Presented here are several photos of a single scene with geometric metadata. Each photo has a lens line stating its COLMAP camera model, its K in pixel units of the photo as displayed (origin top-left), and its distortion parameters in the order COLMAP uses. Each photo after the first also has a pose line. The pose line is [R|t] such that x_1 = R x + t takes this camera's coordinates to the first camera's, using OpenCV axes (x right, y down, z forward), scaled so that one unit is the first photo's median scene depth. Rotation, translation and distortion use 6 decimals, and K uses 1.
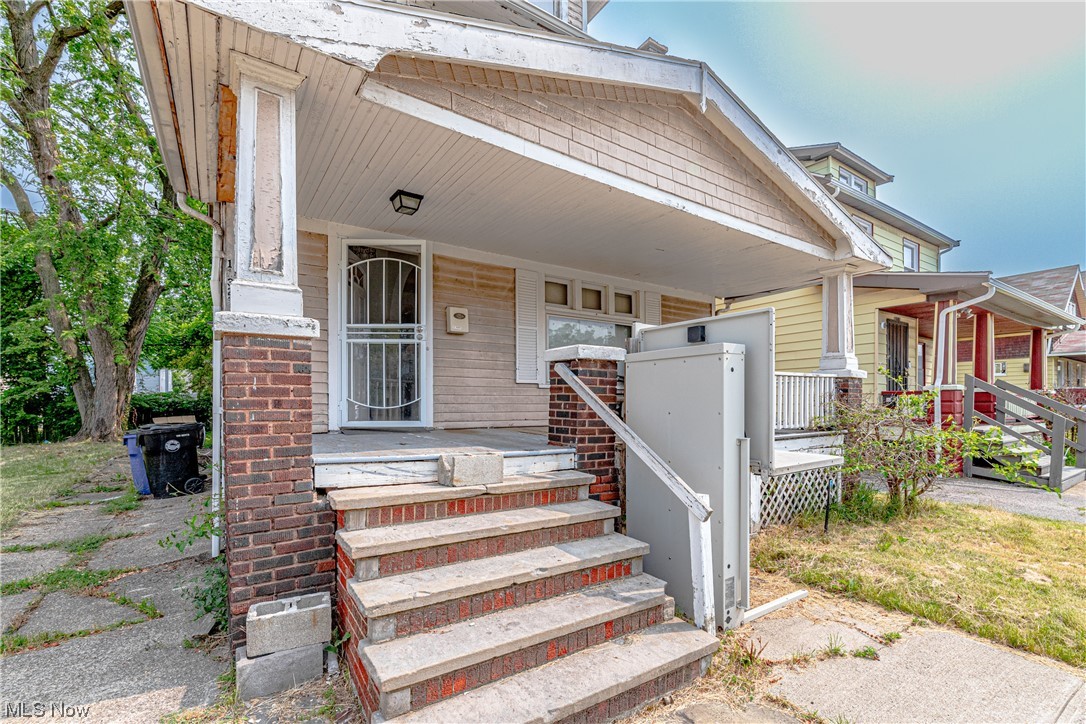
lens RADIAL K [[489.0, 0, 544.0], [0, 489.0, 406.6], [0, 0, 1]] dist [-0.000323, 0.000072]
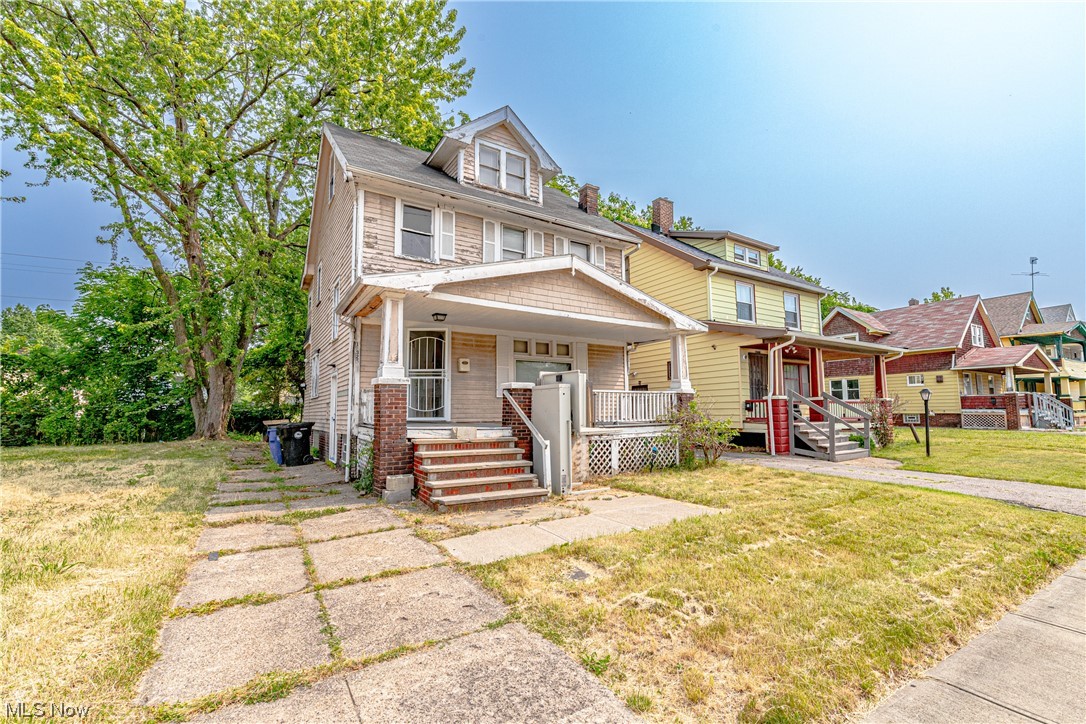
lens RADIAL K [[469.5, 0, 547.4], [0, 469.5, 376.4], [0, 0, 1]] dist [-0.000597, -0.000203]
pose [[0.999633, -0.007122, -0.026134, 0.197920], [0.004951, 0.996603, -0.082208, 0.019911], [0.026631, 0.082048, 0.996272, -0.819905]]
